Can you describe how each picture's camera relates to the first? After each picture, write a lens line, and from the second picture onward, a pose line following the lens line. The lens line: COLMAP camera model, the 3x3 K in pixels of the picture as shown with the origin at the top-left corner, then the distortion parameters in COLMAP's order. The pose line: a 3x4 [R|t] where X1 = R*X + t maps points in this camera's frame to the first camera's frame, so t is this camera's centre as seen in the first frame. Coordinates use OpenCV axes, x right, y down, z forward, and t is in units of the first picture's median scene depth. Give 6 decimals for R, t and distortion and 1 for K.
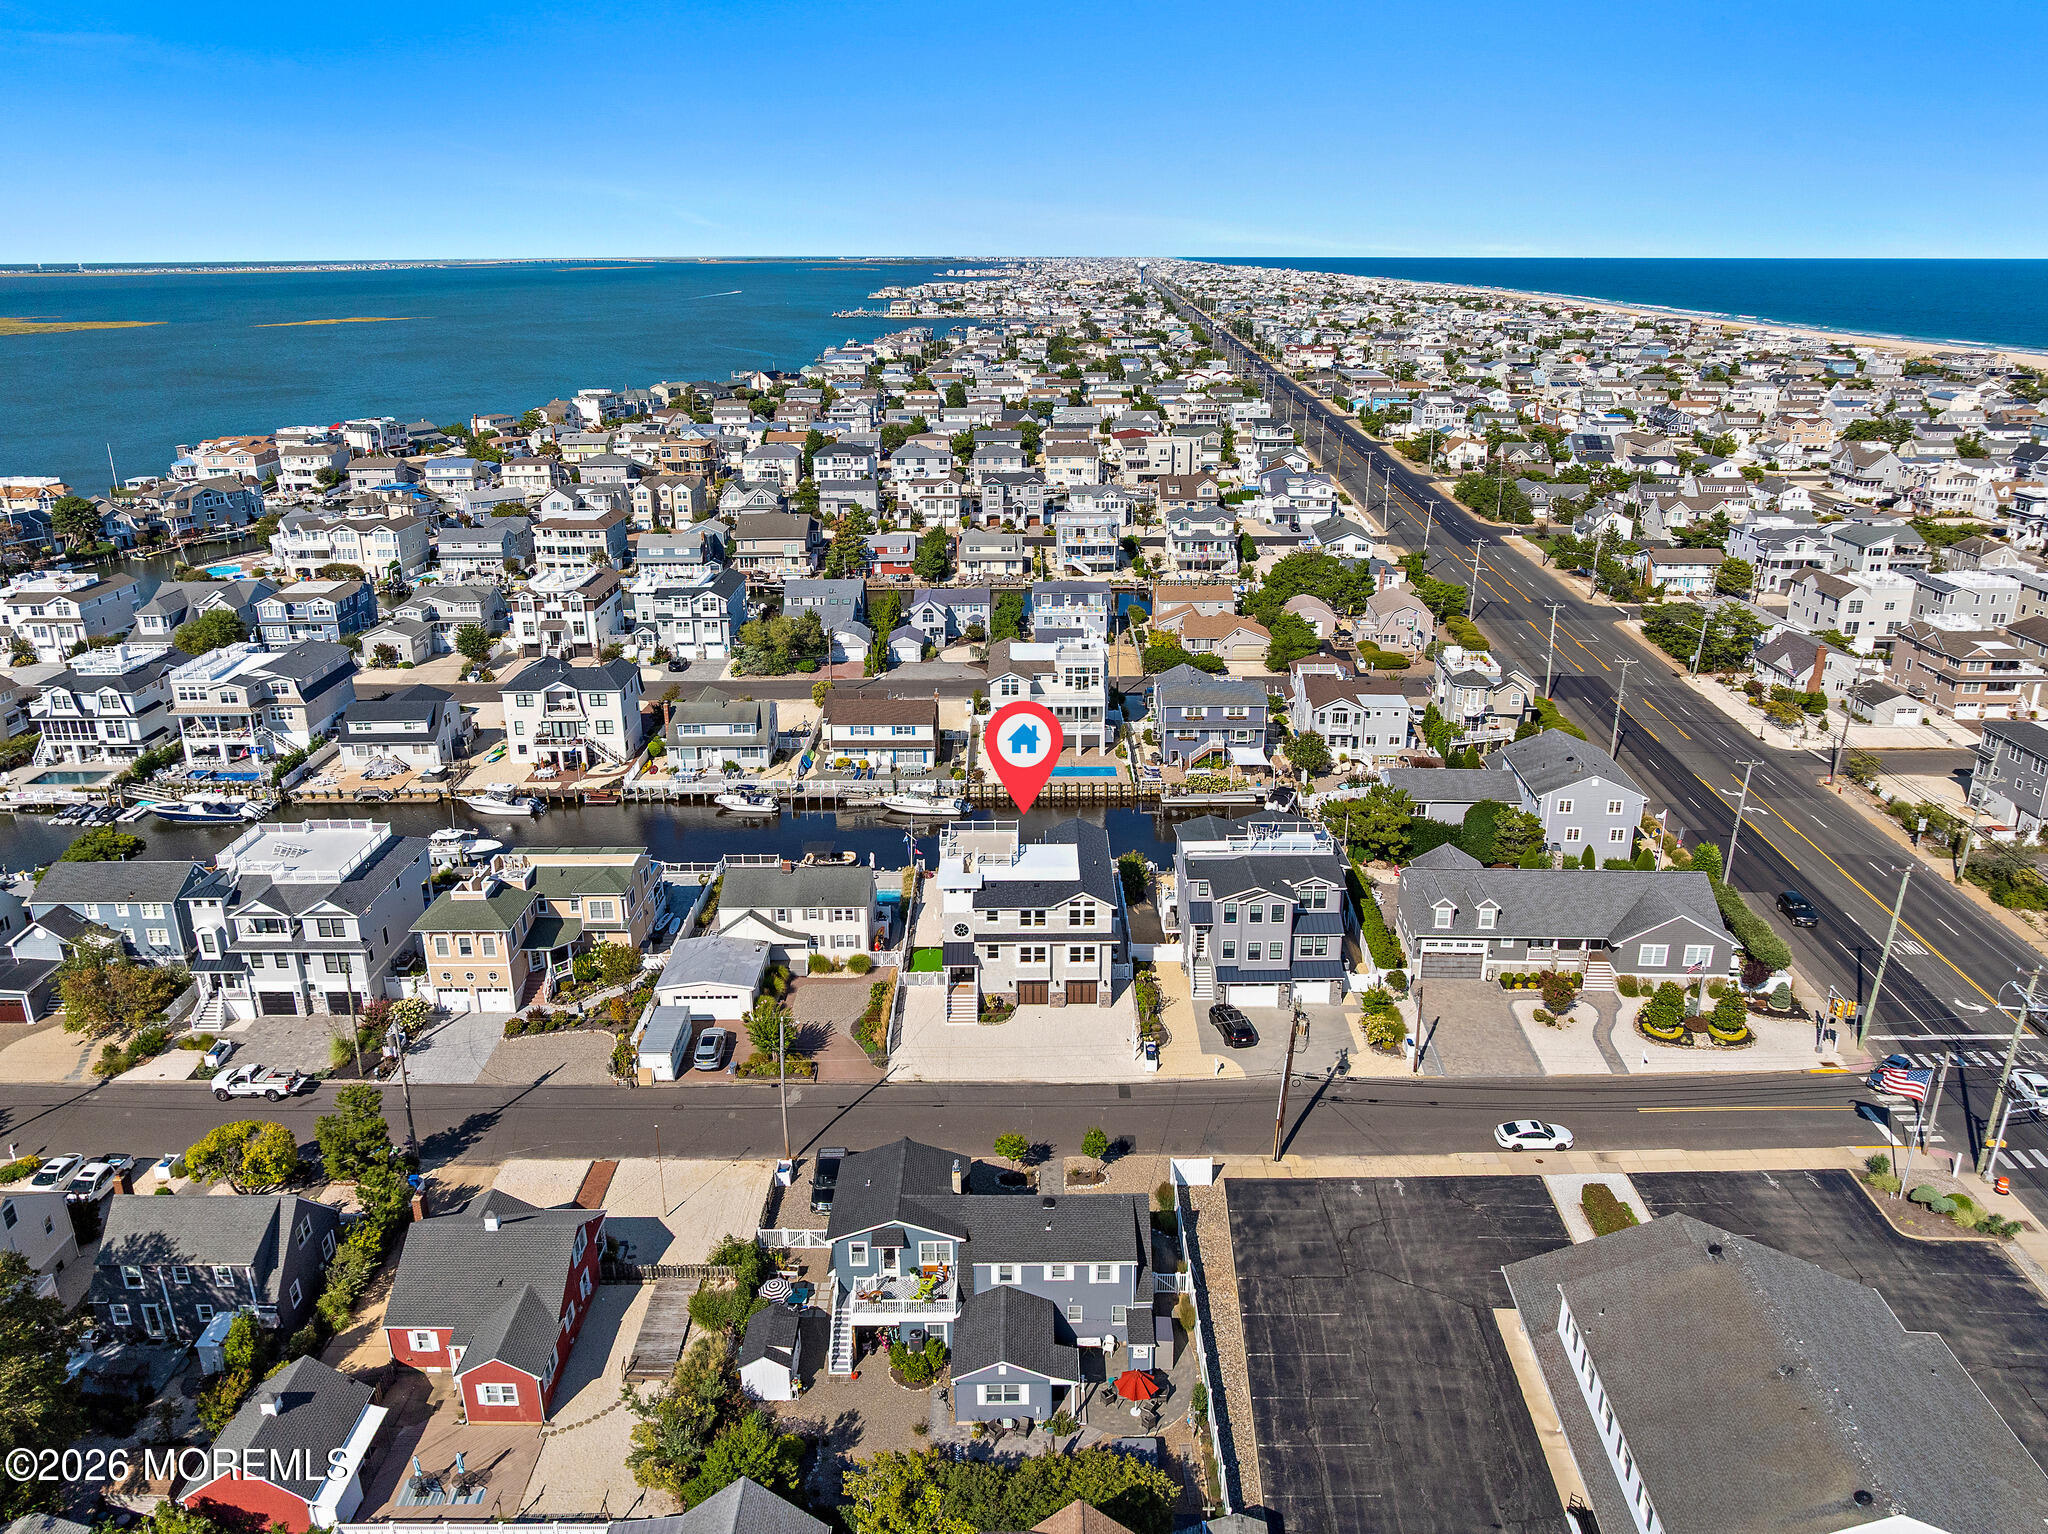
lens RADIAL K [[1448.5, 0, 1024.0], [0, 1448.5, 767.0], [0, 0, 1]] dist [-0.018702, -0.030596]
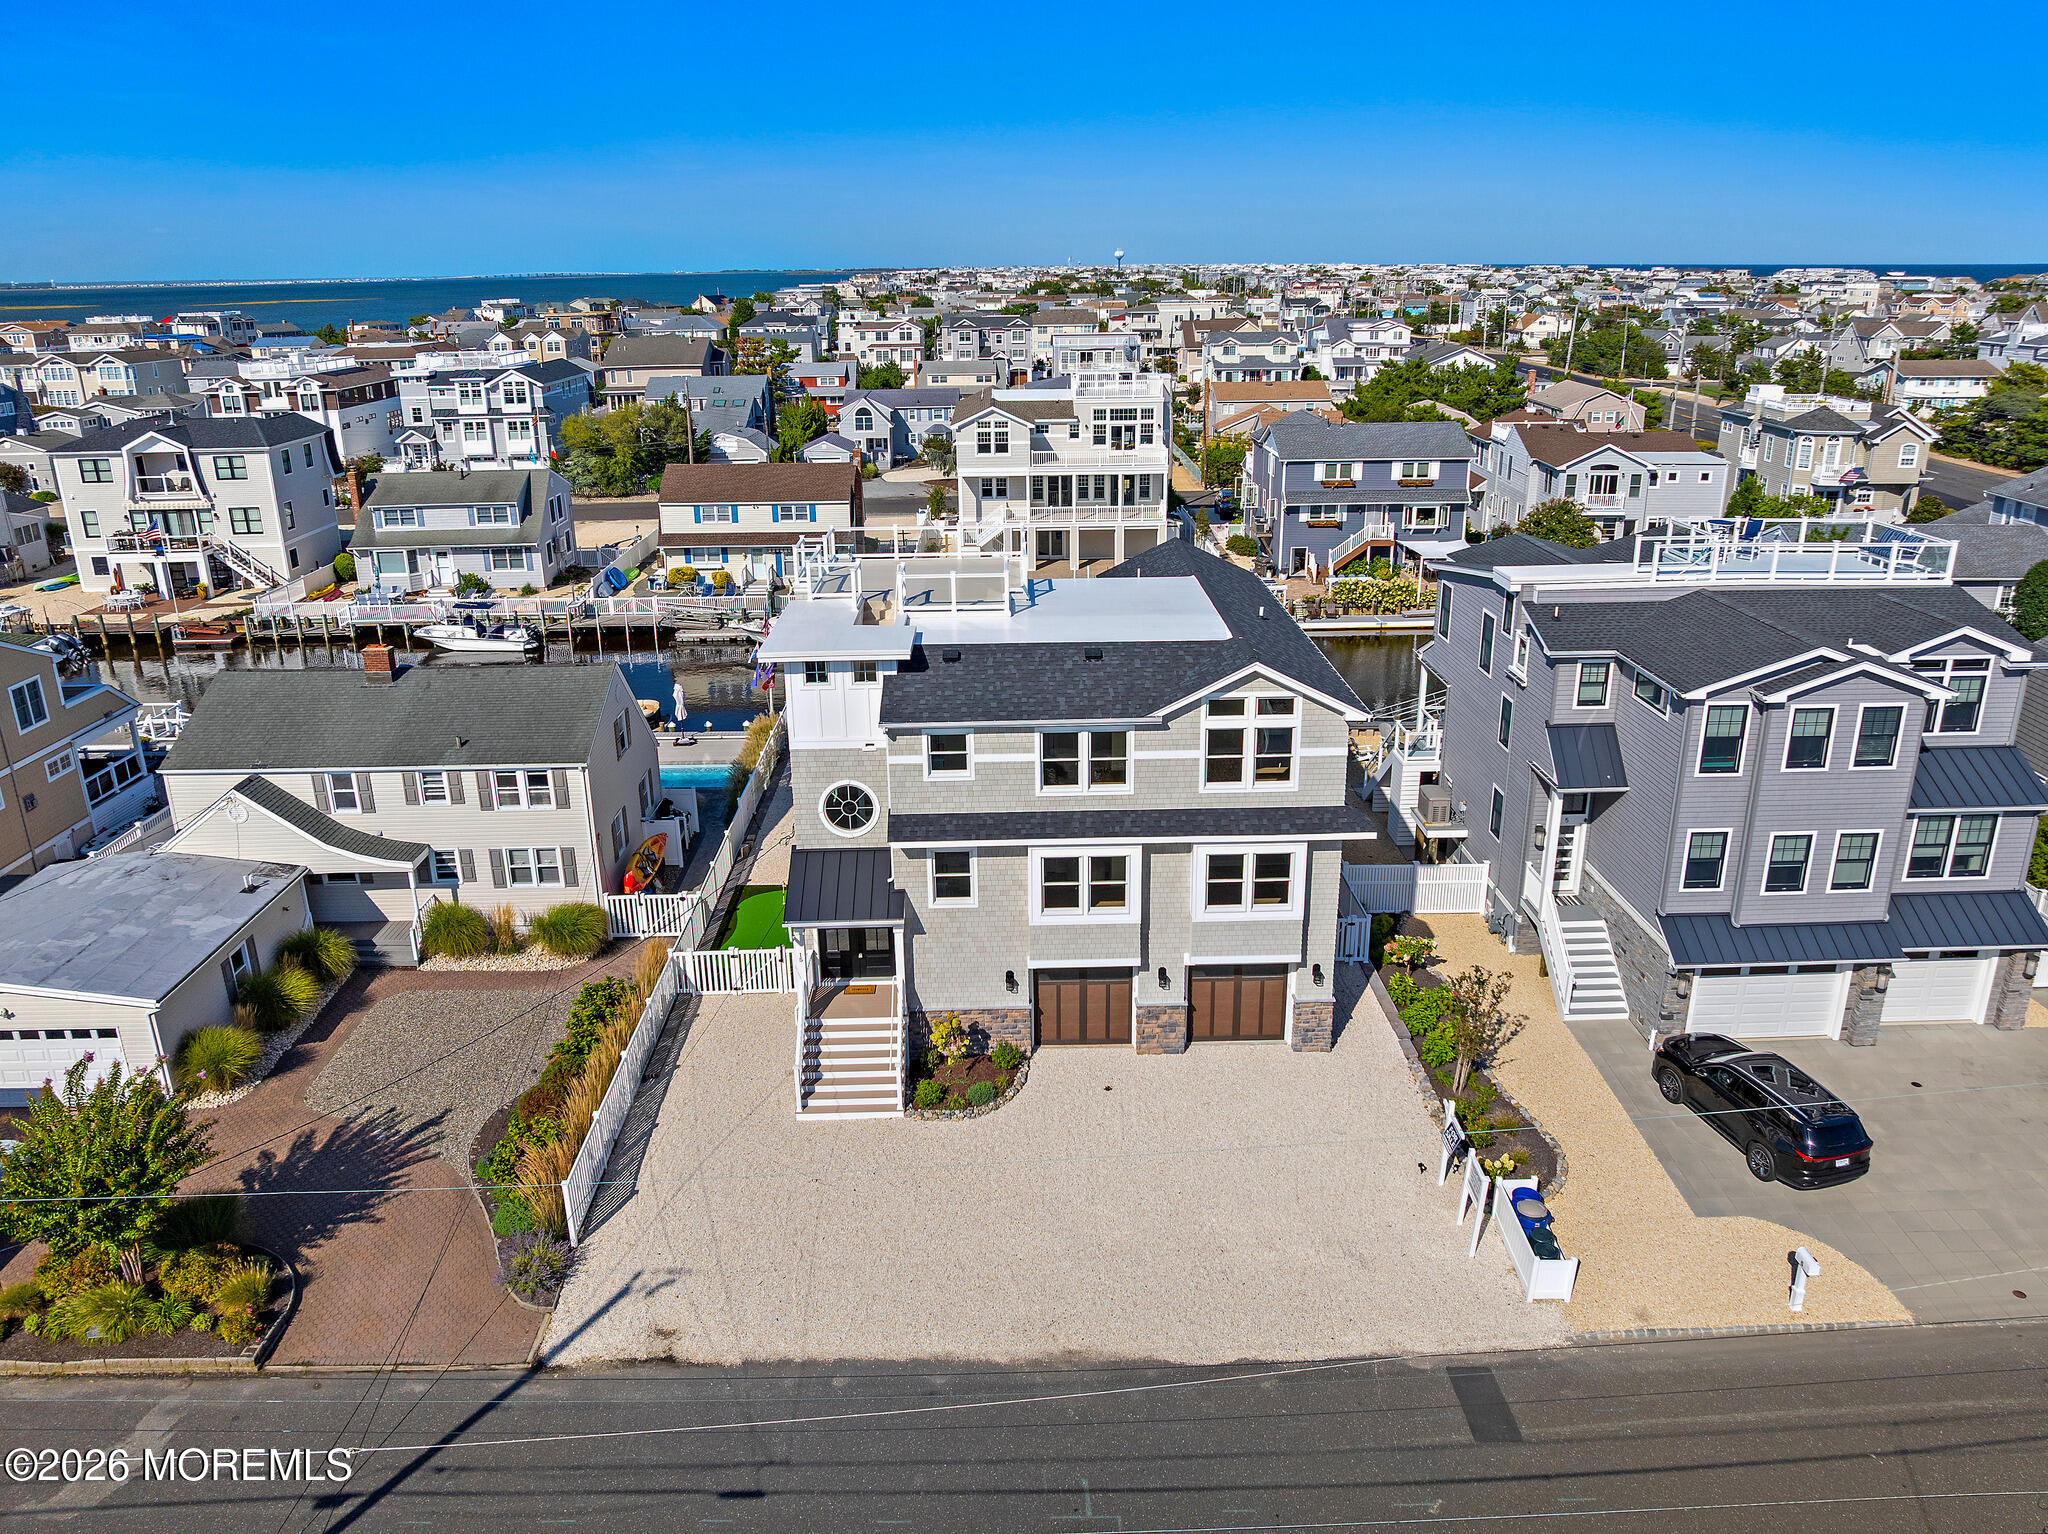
lens RADIAL K [[1448.5, 0, 1024.0], [0, 1448.5, 767.0], [0, 0, 1]] dist [-0.018702, -0.030596]
pose [[0.999837, -0.011907, 0.013587, -0.009652], [0.011947, 0.999924, -0.002915, 0.098979], [-0.013551, 0.003077, 0.999903, 0.649944]]
